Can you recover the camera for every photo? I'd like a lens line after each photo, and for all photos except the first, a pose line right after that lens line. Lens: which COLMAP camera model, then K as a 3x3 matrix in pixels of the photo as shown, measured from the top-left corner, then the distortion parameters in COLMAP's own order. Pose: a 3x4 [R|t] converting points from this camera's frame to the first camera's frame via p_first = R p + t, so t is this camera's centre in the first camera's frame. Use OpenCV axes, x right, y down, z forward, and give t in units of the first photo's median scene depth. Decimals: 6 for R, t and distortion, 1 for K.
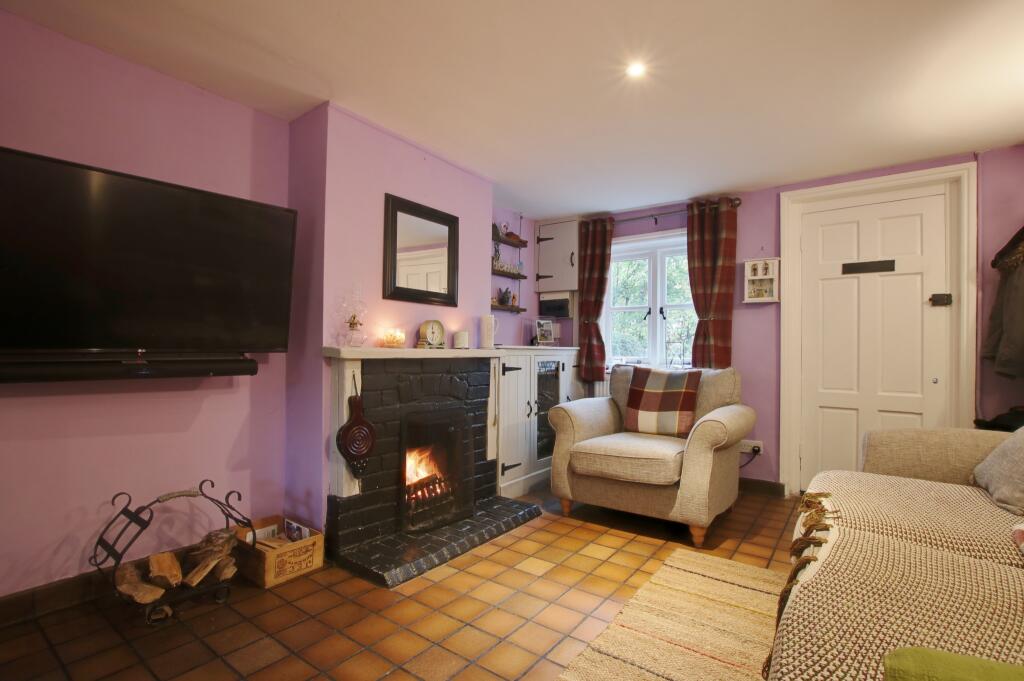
lens RADIAL K [[482.2, 0, 519.2], [0, 482.2, 346.7], [0, 0, 1]] dist [-0.029113, 0.002128]
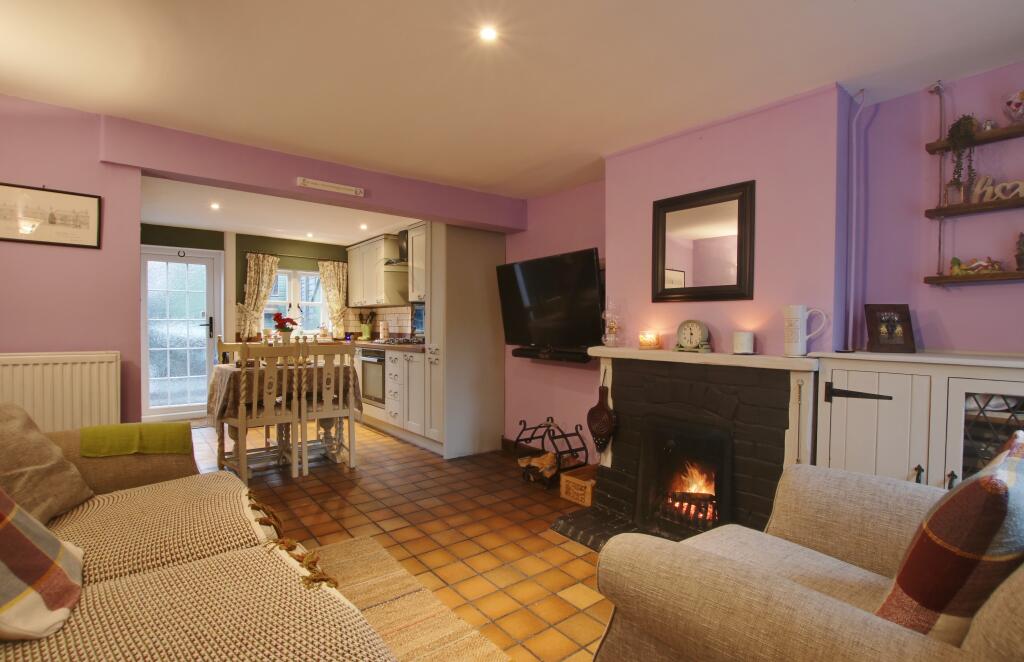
lens RADIAL K [[489.1, 0, 513.6], [0, 489.1, 340.2], [0, 0, 1]] dist [-0.025952, 0.000105]
pose [[-0.267078, 0.018859, -0.963490, 0.782936], [-0.001371, 0.999800, 0.019950, -0.035736], [0.963674, 0.006649, -0.266999, 0.929593]]
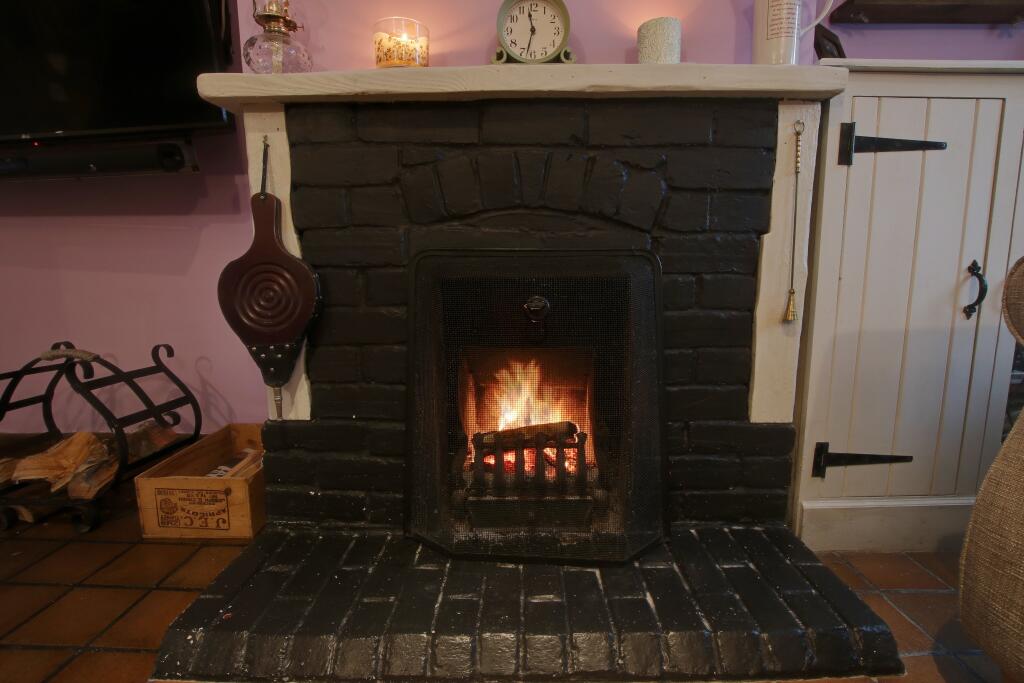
lens RADIAL K [[482.2, 0, 516.1], [0, 482.2, 345.0], [0, 0, 1]] dist [-0.029113, 0.002128]
pose [[0.577284, 0.107824, -0.809393, 0.121800], [0.021302, 0.988917, 0.146932, 0.146827], [0.816266, -0.102063, 0.568589, 0.773491]]
